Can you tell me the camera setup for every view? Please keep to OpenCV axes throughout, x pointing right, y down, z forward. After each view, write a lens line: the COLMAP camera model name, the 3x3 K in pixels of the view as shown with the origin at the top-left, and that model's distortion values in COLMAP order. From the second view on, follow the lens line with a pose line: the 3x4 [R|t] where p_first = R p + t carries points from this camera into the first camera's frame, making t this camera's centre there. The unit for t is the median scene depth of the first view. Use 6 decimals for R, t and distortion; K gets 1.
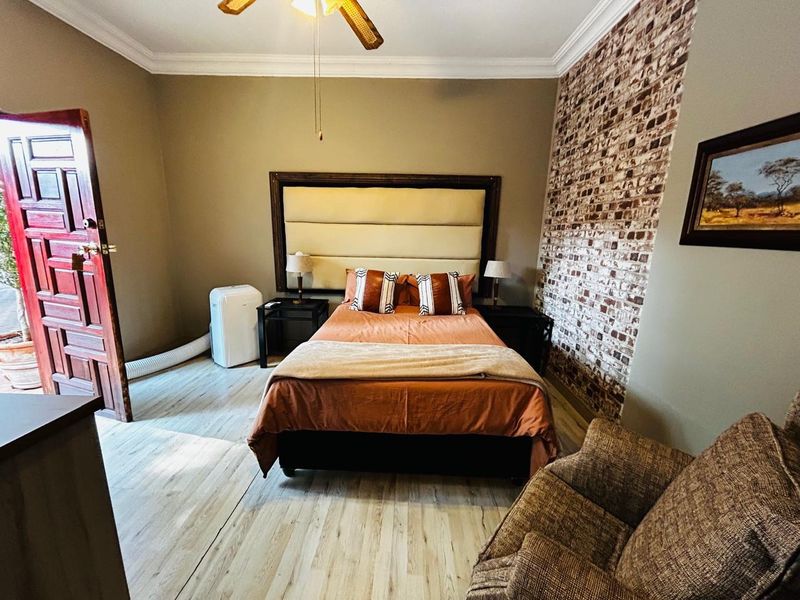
lens RADIAL K [[324.2, 0, 401.0], [0, 324.2, 299.4], [0, 0, 1]] dist [0.001093, 0.000520]
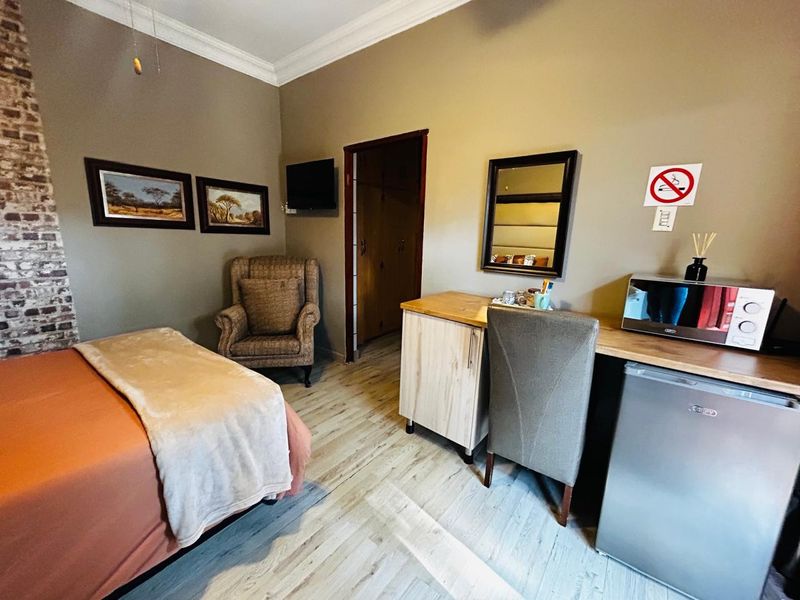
lens RADIAL K [[324.2, 0, 404.9], [0, 324.2, 297.0], [0, 0, 1]] dist [0.001093, 0.000520]
pose [[-0.816671, -0.158907, 0.554794, -0.852103], [0.062947, 0.931080, 0.359344, -0.229585], [-0.573660, 0.328388, -0.750383, 1.039507]]
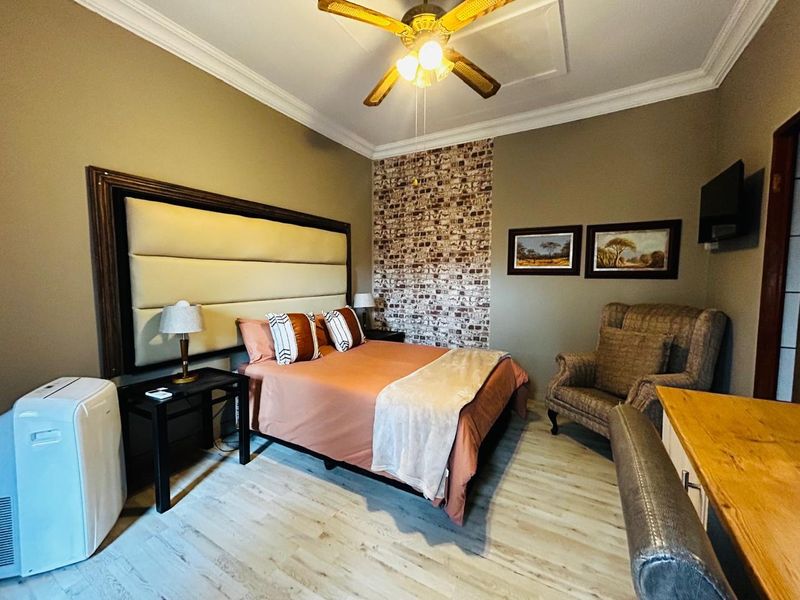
lens RADIAL K [[324.2, 0, 397.8], [0, 324.2, 299.7], [0, 0, 1]] dist [0.001093, 0.000520]
pose [[0.473261, -0.085467, 0.876766, -0.990546], [0.184360, 0.982852, -0.003705, -0.099550], [-0.861415, 0.163395, 0.480902, 0.465524]]
